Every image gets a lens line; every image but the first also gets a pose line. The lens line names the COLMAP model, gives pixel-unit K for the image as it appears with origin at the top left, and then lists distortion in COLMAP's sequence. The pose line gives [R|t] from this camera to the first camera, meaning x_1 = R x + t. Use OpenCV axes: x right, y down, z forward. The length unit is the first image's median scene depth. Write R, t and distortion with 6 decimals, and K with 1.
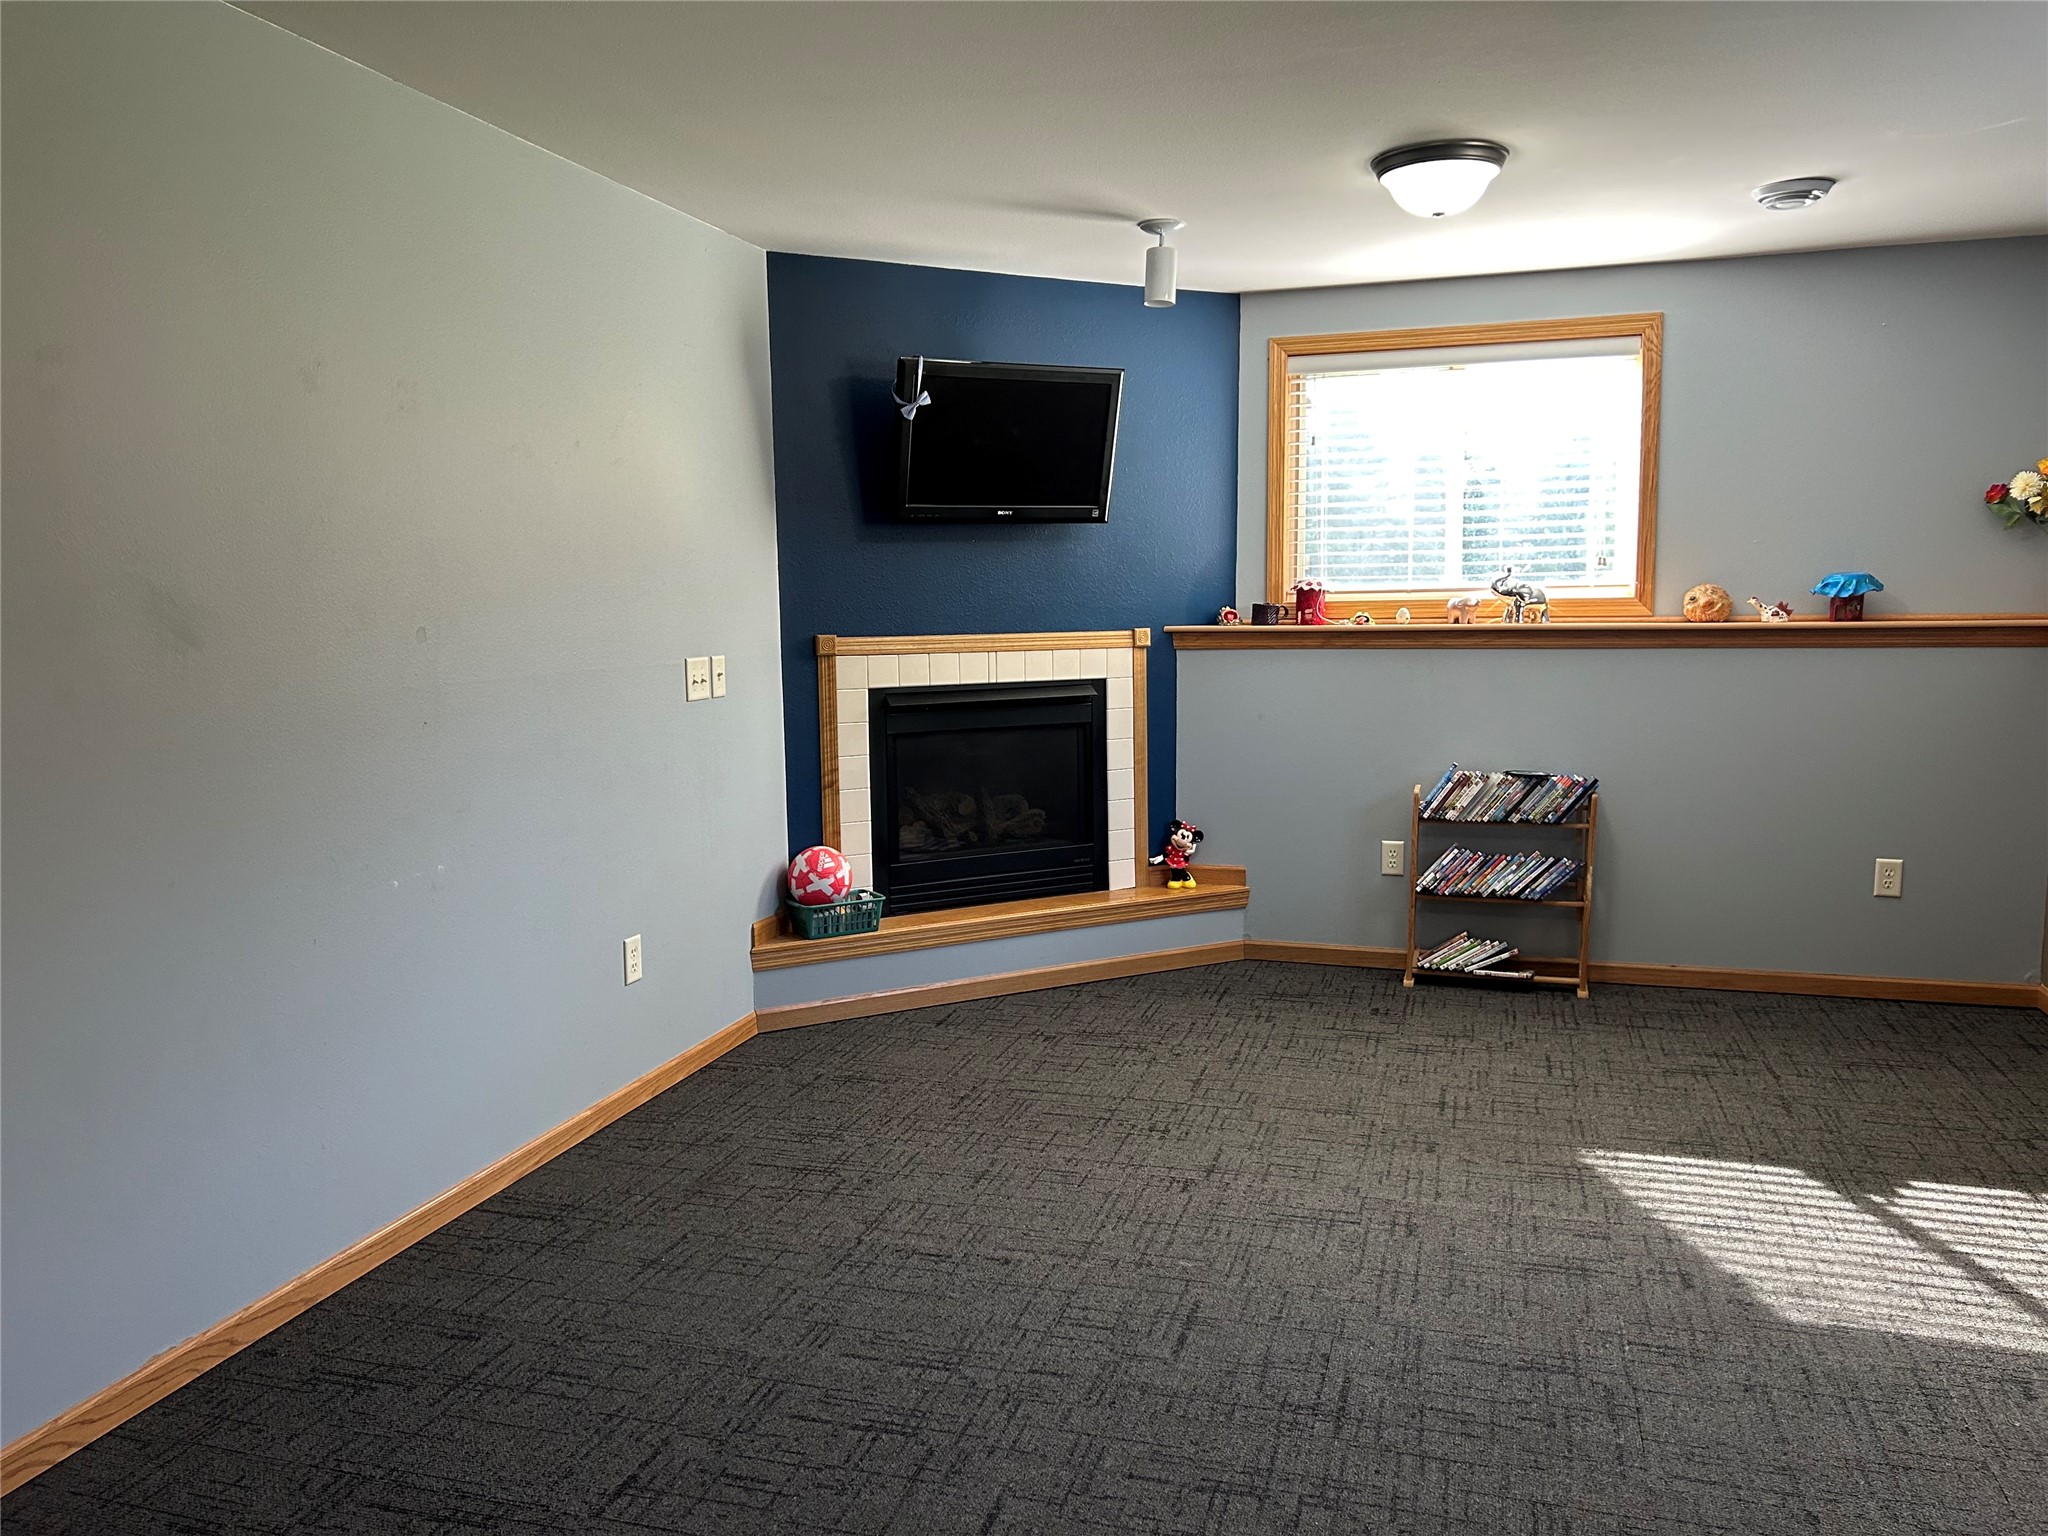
lens RADIAL K [[1543.0, 0, 1035.9], [0, 1543.0, 765.6], [0, 0, 1]] dist [0.069720, -0.080235]
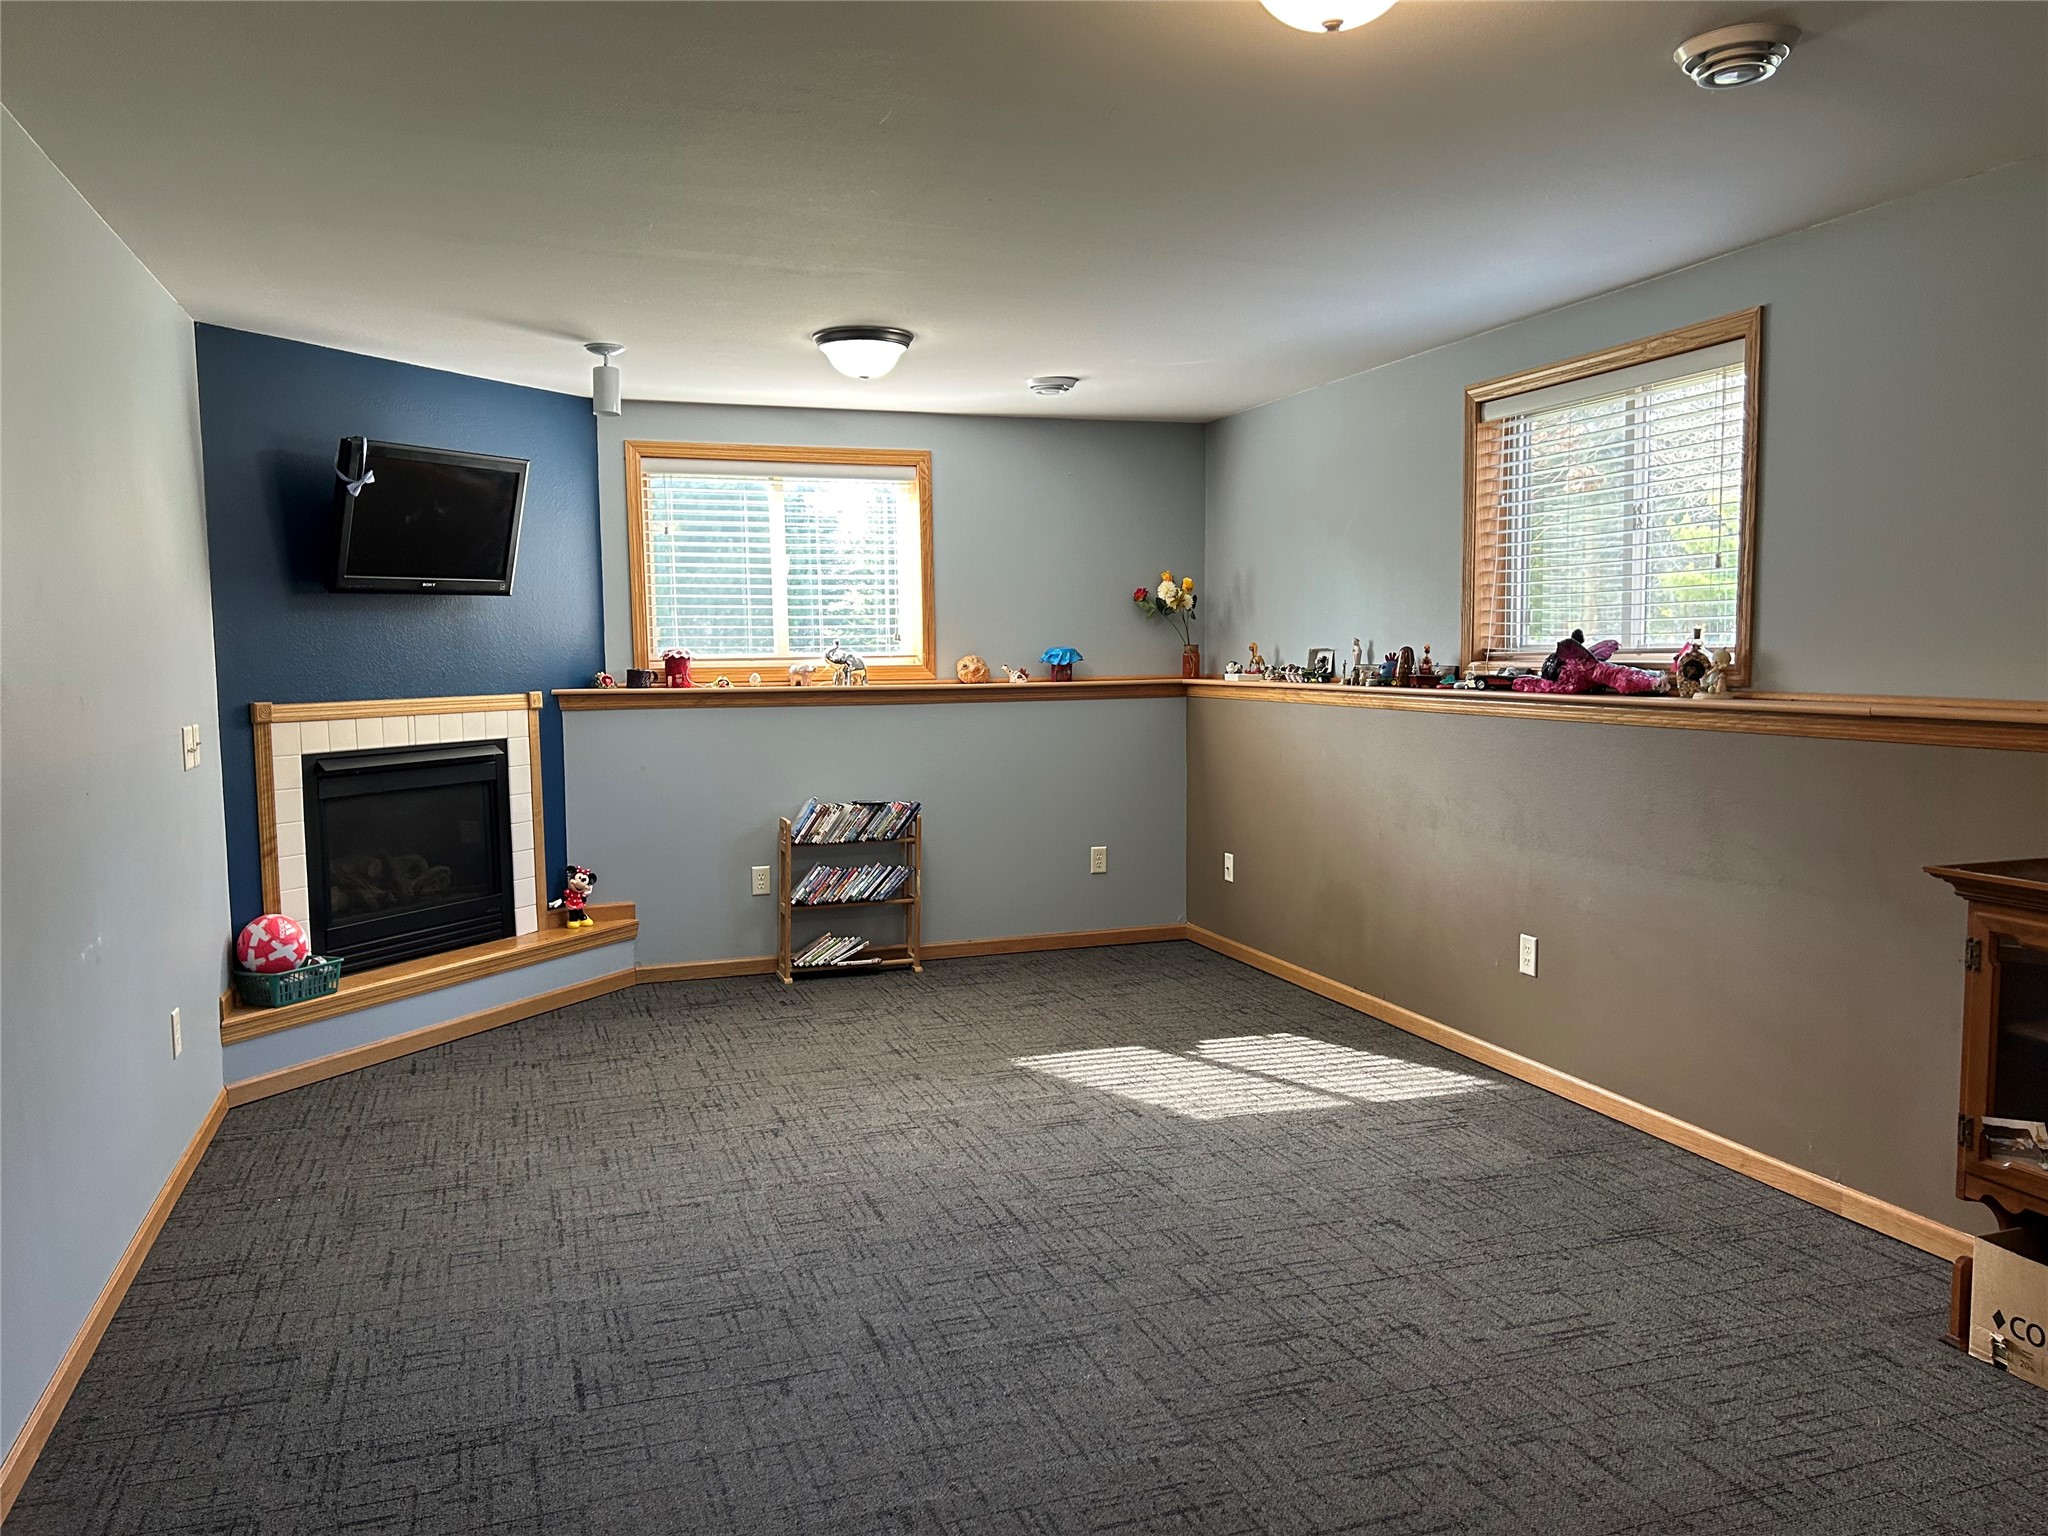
lens RADIAL K [[1521.8, 0, 1046.1], [0, 1521.8, 774.0], [0, 0, 1]] dist [0.193632, -0.419393]
pose [[0.808115, -0.046525, 0.587185, -0.306380], [0.067797, 0.997597, -0.014263, 0.009704], [-0.585110, 0.051336, 0.809327, -0.103285]]
